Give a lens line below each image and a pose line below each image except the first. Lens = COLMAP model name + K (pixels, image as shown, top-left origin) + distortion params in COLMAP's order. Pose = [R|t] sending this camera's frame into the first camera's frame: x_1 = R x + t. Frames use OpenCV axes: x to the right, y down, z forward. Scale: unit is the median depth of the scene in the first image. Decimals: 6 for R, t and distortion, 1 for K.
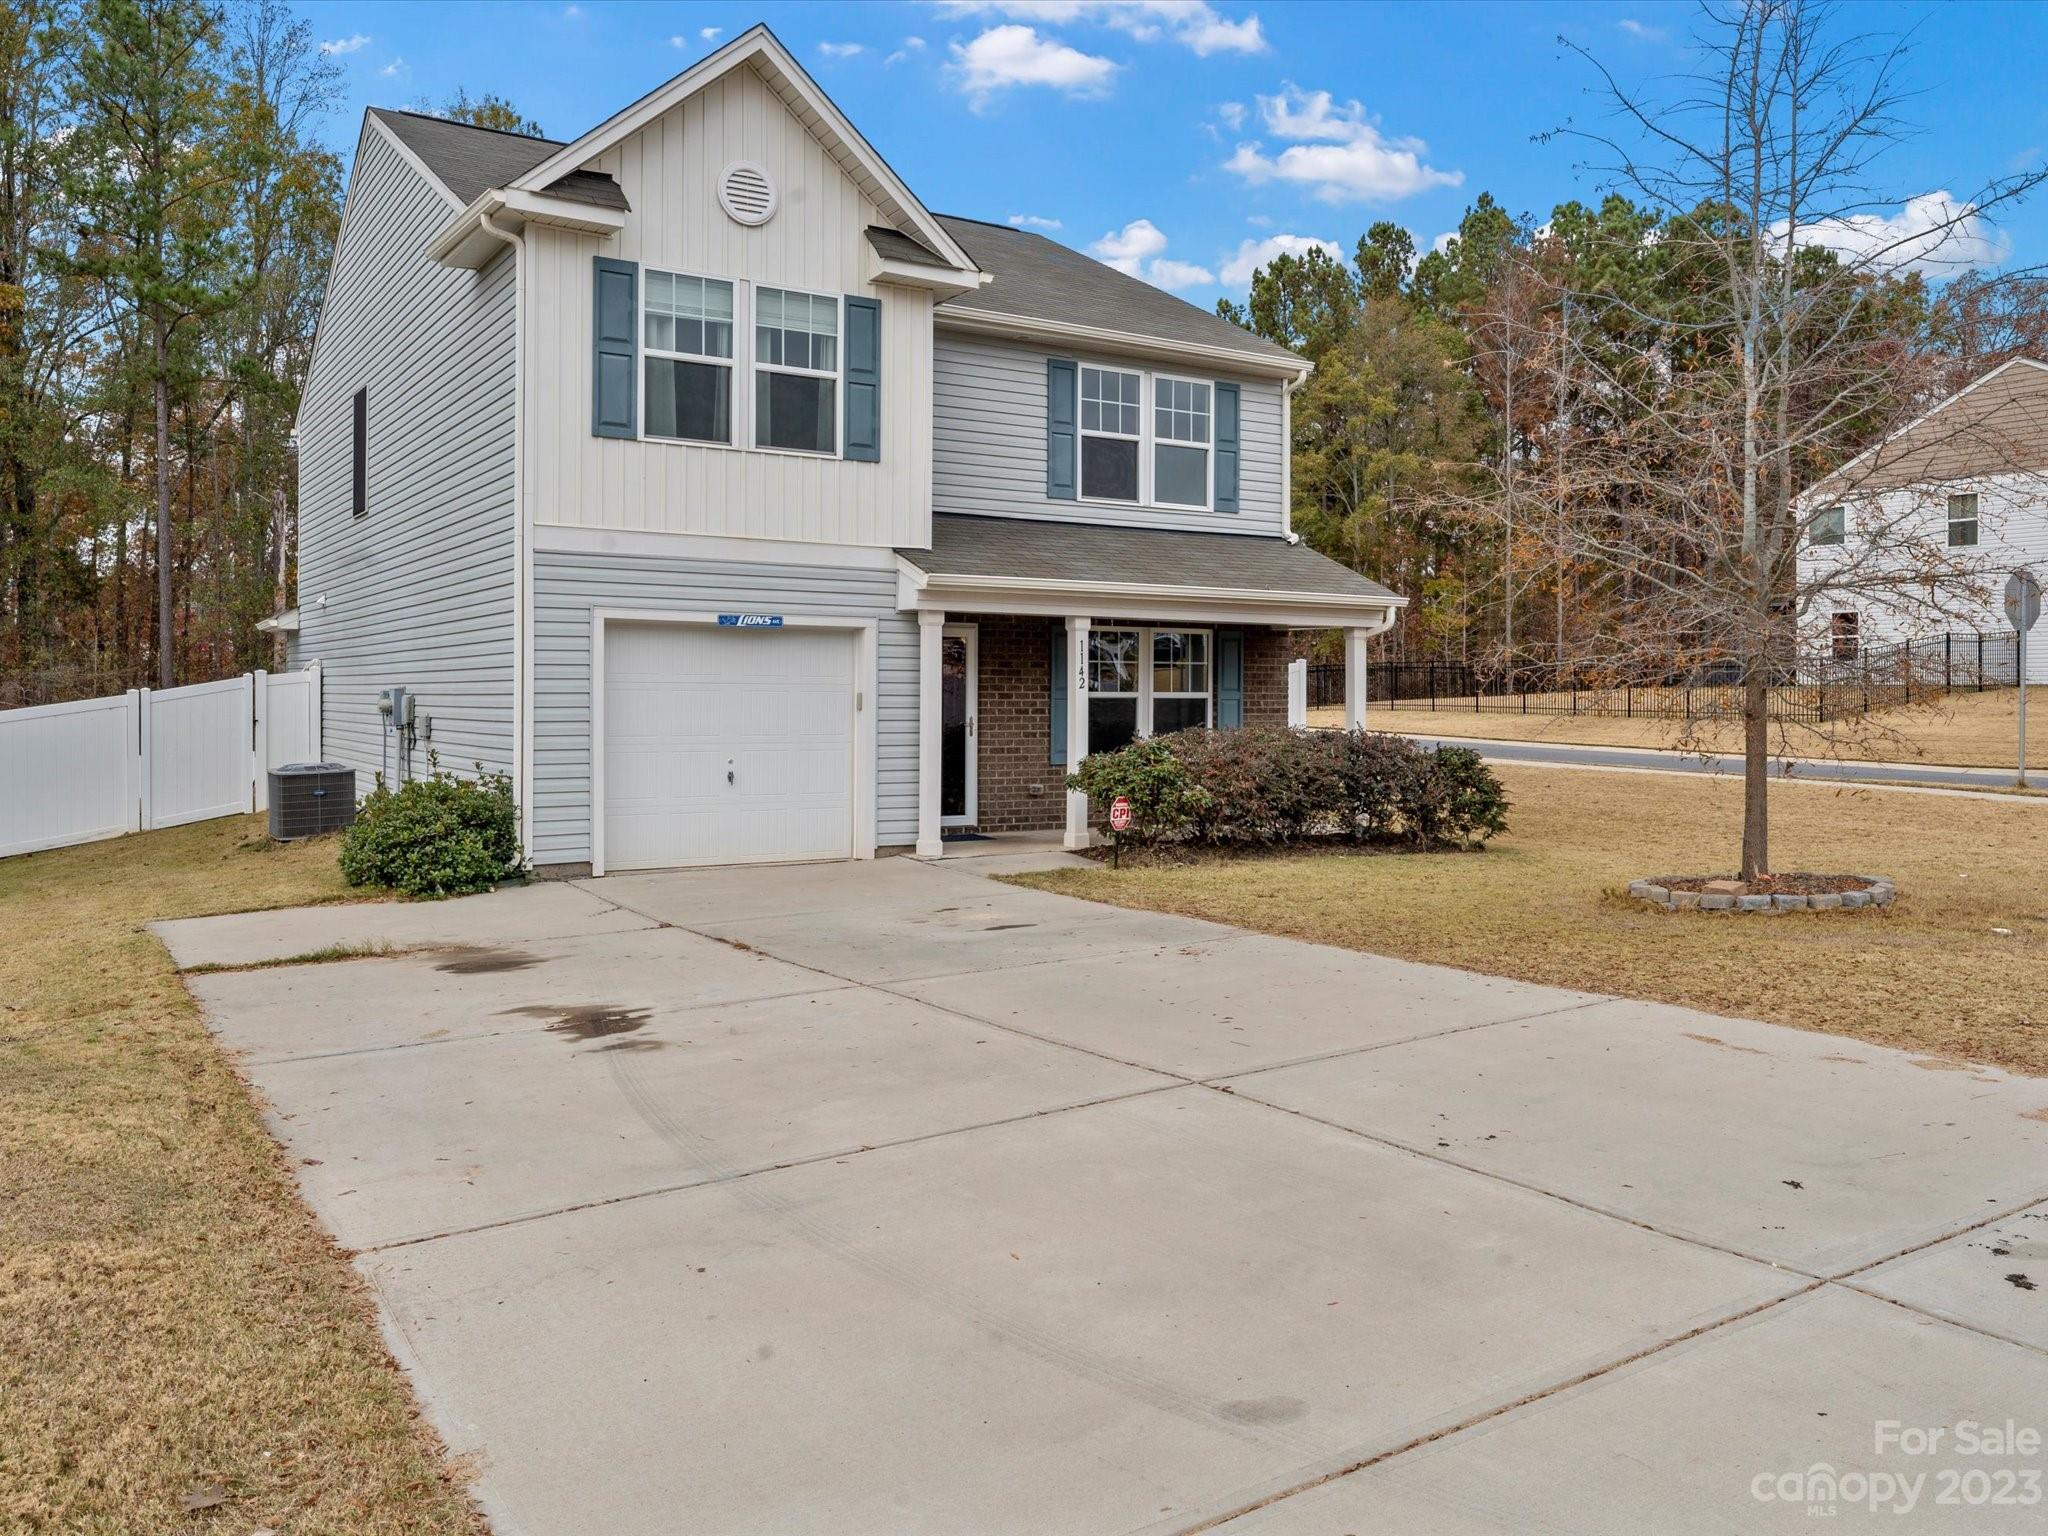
lens RADIAL K [[1545.4, 0, 1024.9], [0, 1545.4, 759.2], [0, 0, 1]] dist [-0.000073, 0.000028]
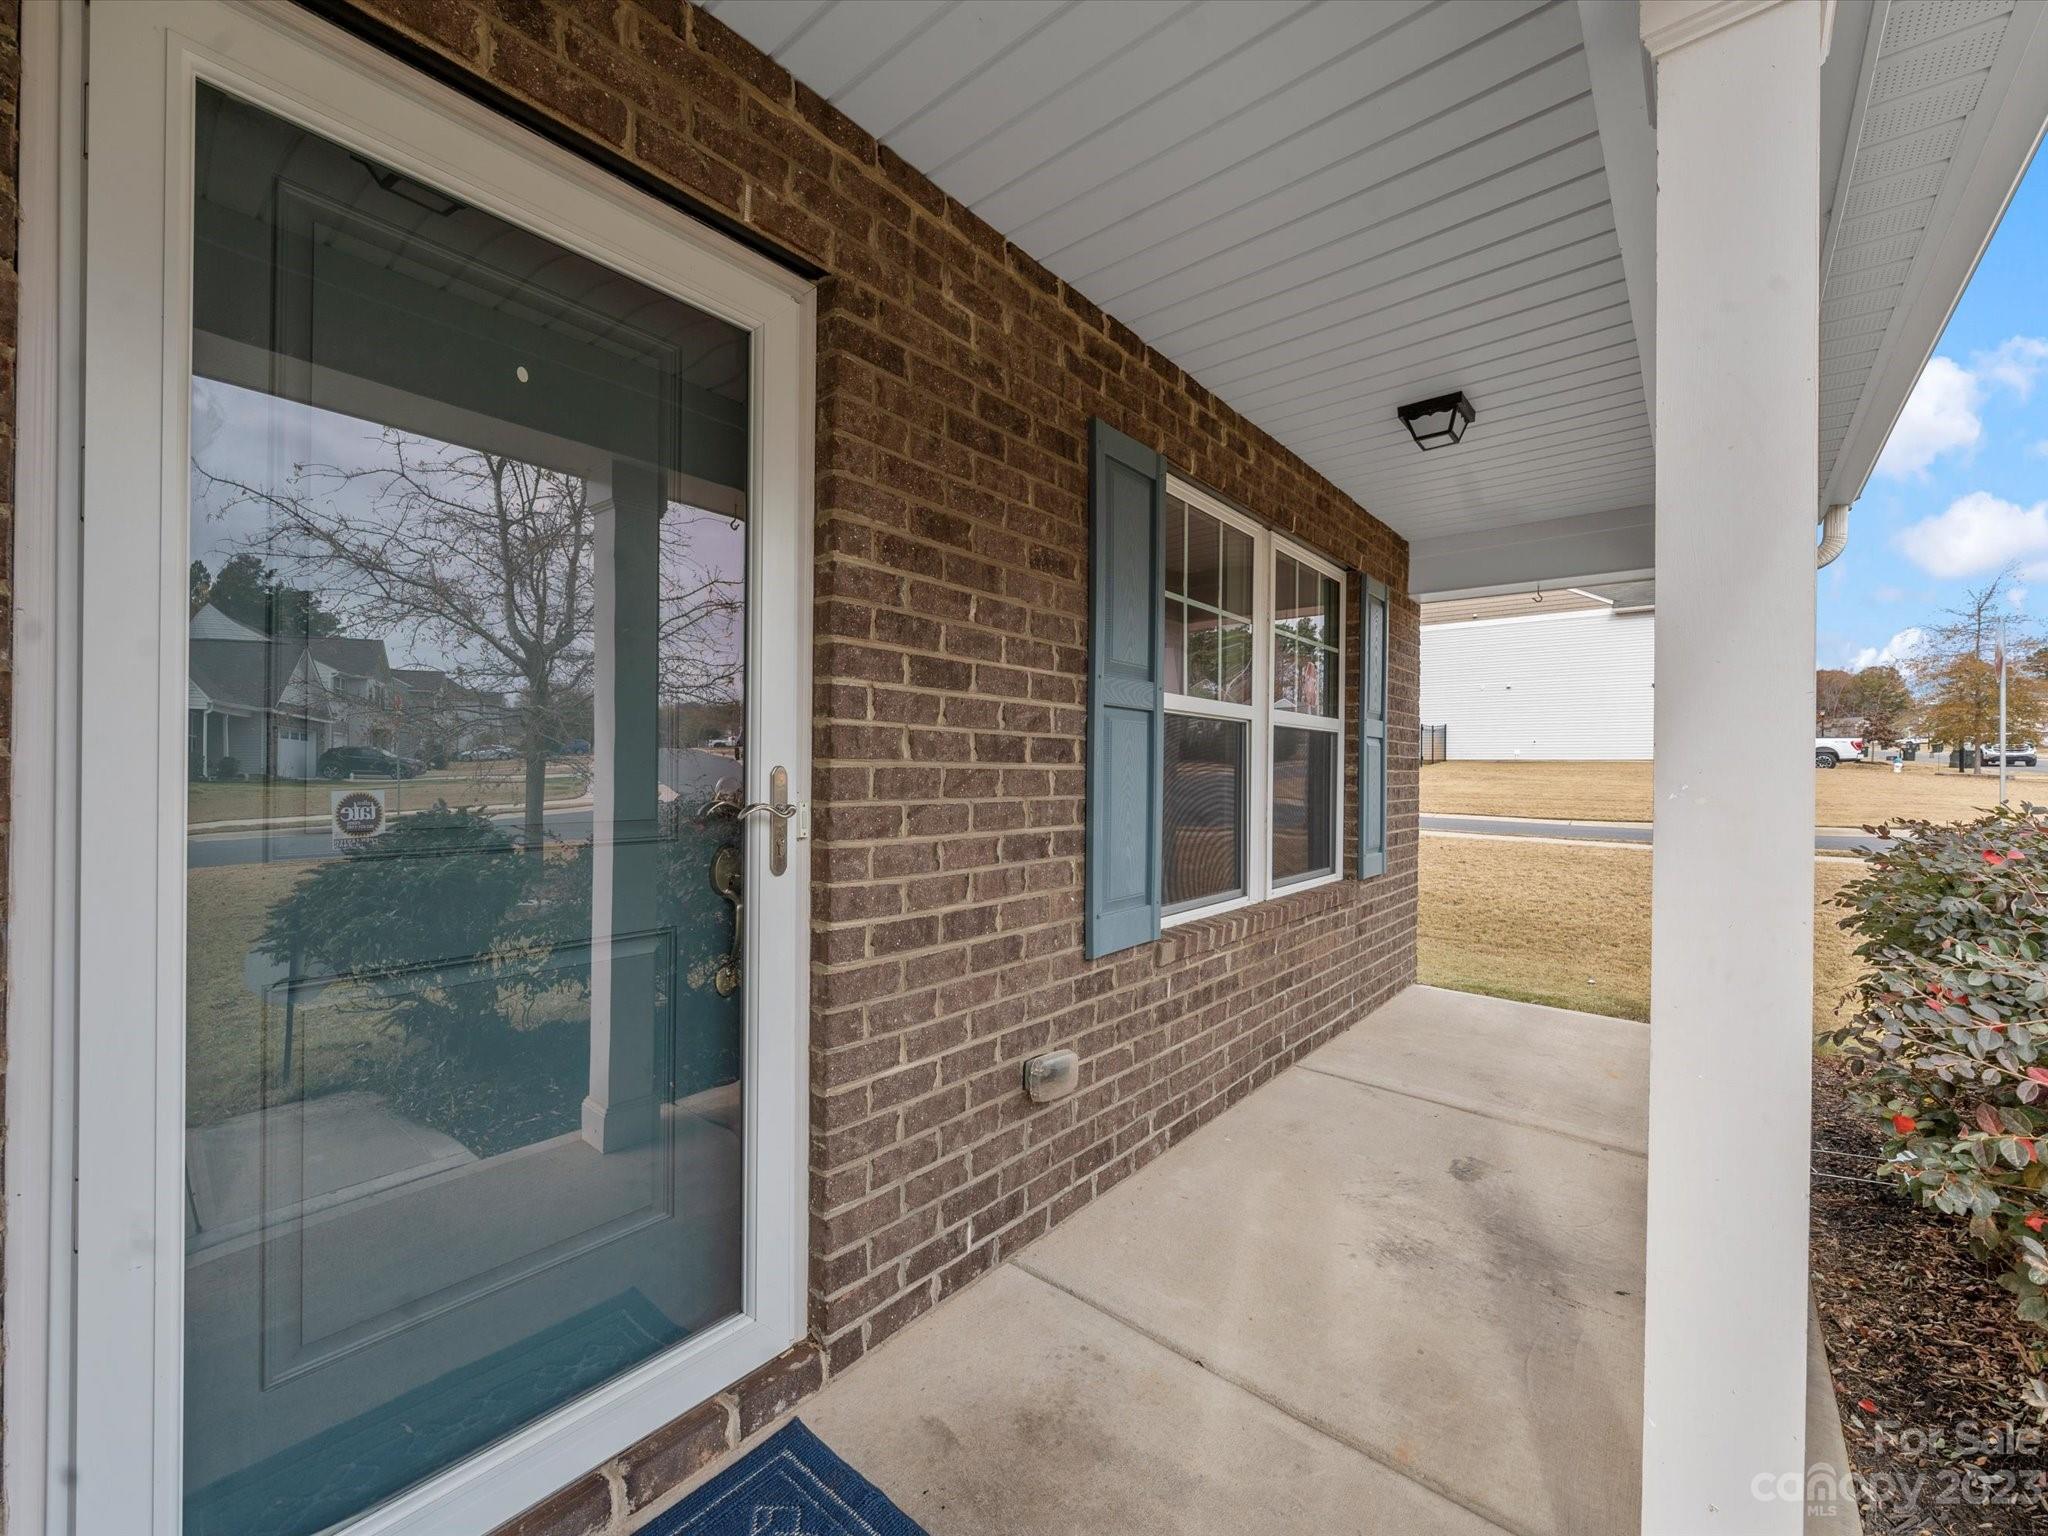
lens RADIAL K [[820.0, 0, 1018.3], [0, 820.0, 772.2], [0, 0, 1]] dist [0.001268, 0.000025]
pose [[0.959308, 0.004814, 0.282321, -0.034296], [0.004746, 0.999438, -0.033169, -0.023397], [-0.282322, 0.033159, 0.958746, 0.887478]]
